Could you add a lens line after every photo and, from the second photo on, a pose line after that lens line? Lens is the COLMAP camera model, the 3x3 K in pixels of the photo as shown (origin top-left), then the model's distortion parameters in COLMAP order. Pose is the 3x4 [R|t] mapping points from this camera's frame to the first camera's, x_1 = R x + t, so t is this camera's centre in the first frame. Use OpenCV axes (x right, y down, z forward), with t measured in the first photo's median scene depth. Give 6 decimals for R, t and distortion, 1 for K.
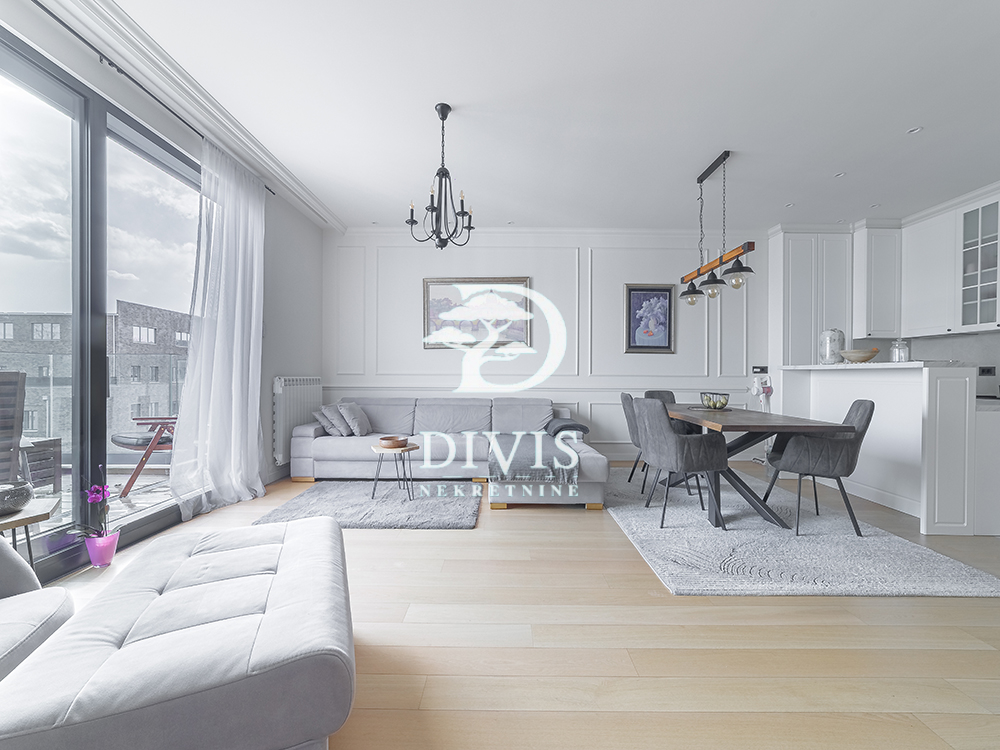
lens RADIAL K [[393.3, 0, 500.0], [0, 393.3, 375.0], [0, 0, 1]] dist [-0.006918, 0.000138]
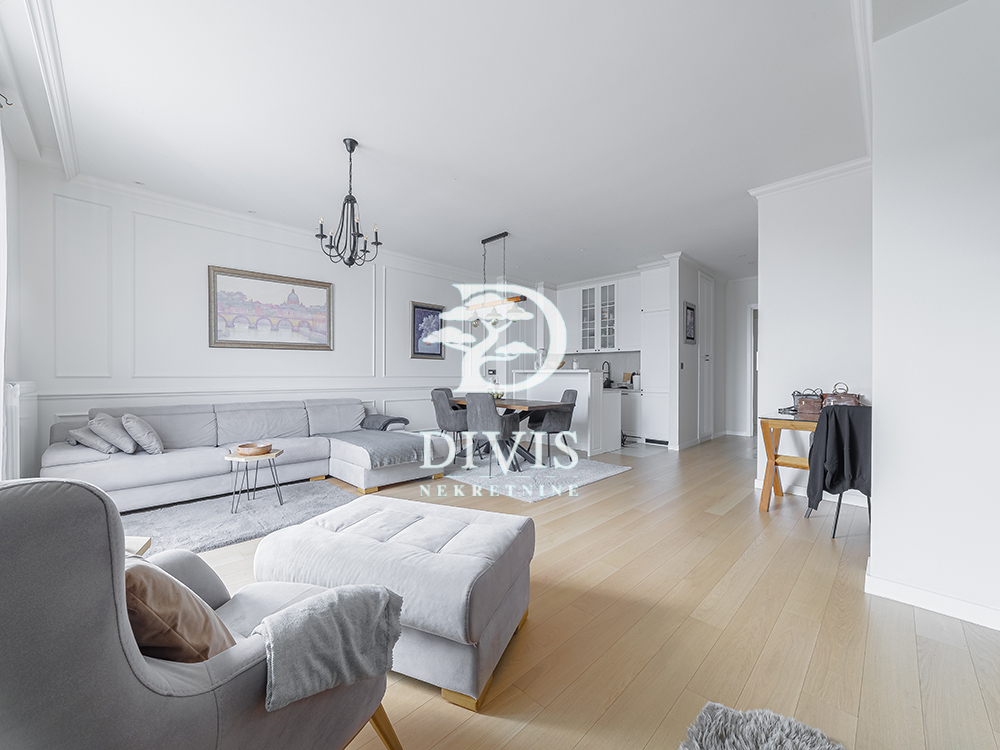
lens RADIAL K [[393.3, 0, 500.0], [0, 393.3, 375.0], [0, 0, 1]] dist [-0.006918, 0.000138]
pose [[0.711498, -0.002471, 0.702684, -0.428401], [0.001266, 0.999997, 0.002235, -0.007925], [-0.702687, -0.000701, 0.711498, -0.071364]]
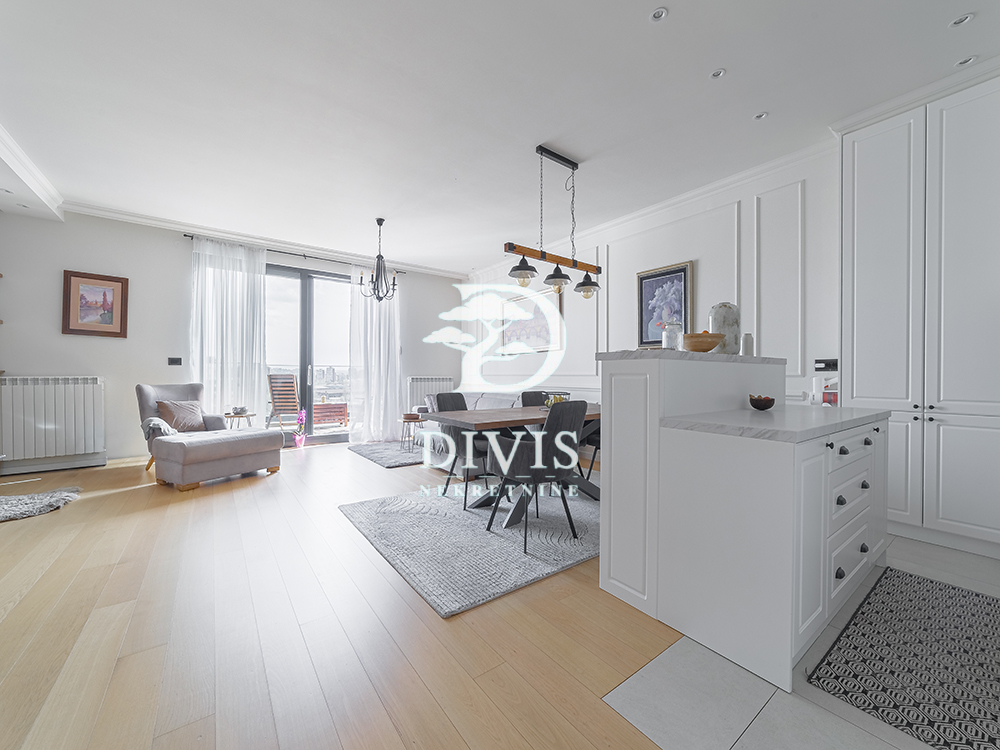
lens RADIAL K [[393.3, 0, 500.0], [0, 393.3, 375.0], [0, 0, 1]] dist [-0.006918, 0.000138]
pose [[0.597471, -0.007758, -0.801853, 1.069744], [-0.000201, 0.999952, -0.009824, 0.010592], [0.801890, 0.006031, 0.597441, 0.275447]]
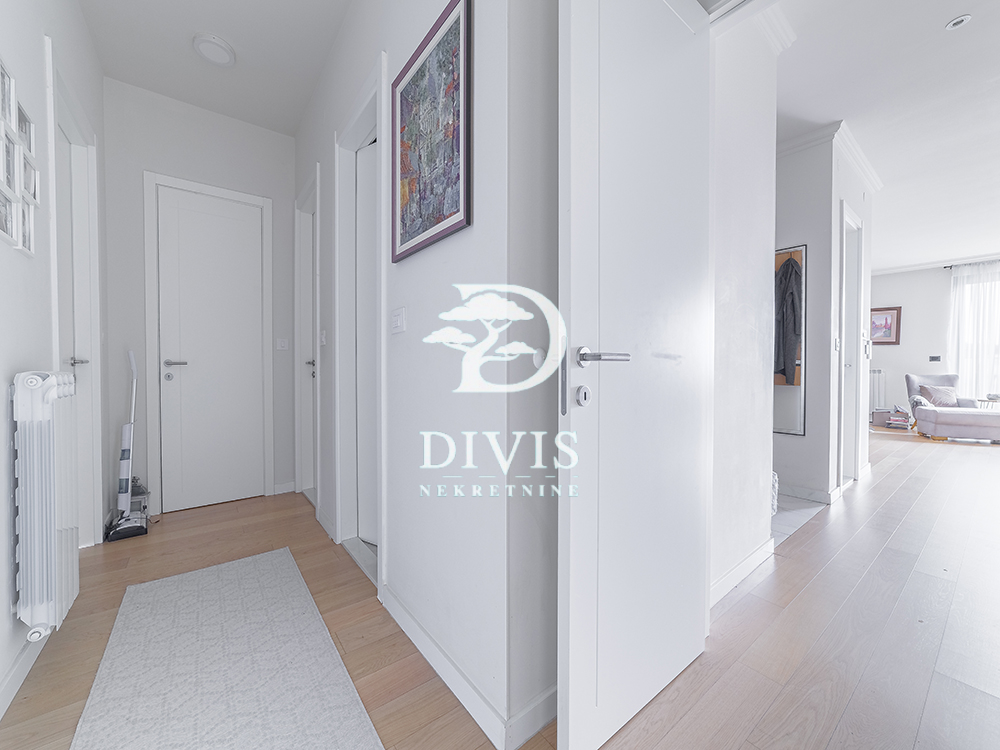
lens RADIAL K [[396.6, 0, 500.0], [0, 396.6, 375.0], [0, 0, 1]] dist [-0.000467, 0.000007]
pose [[-0.787943, 0.003095, -0.615740, 1.958720], [-0.009860, 0.999796, 0.017643, 0.016243], [0.615669, 0.019973, -0.787752, 0.376136]]
